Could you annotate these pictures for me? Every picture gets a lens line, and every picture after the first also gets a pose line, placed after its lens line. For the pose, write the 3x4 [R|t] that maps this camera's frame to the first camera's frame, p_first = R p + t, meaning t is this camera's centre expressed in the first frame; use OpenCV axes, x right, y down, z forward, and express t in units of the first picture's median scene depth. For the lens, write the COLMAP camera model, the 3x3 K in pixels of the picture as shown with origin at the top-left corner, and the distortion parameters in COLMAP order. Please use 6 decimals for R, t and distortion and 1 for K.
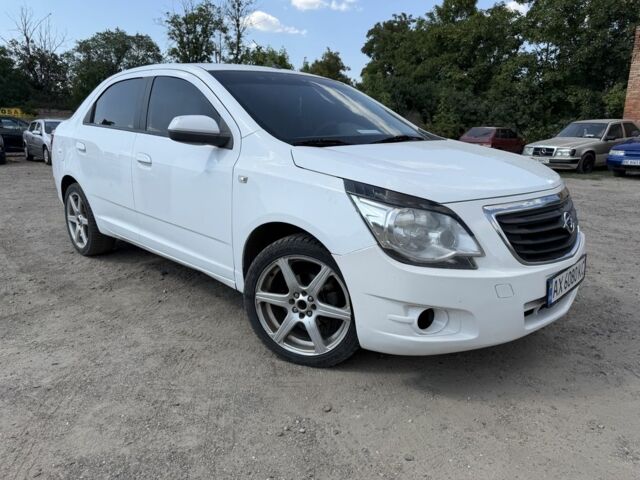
lens RADIAL K [[470.8, 0, 309.7], [0, 470.8, 242.0], [0, 0, 1]] dist [0.014792, -0.019378]
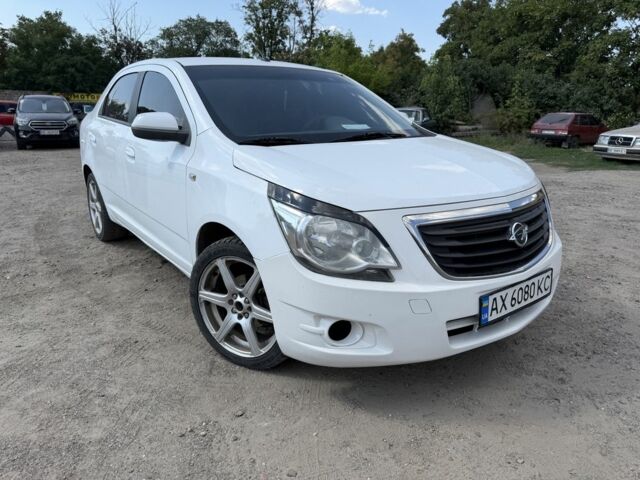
lens RADIAL K [[470.8, 0, 309.7], [0, 470.8, 242.0], [0, 0, 1]] dist [0.014792, -0.019378]
pose [[0.988524, 0.040399, -0.145559, 0.173928], [-0.035779, 0.998774, 0.034219, -0.026467], [0.146763, -0.028618, 0.988758, 0.024893]]
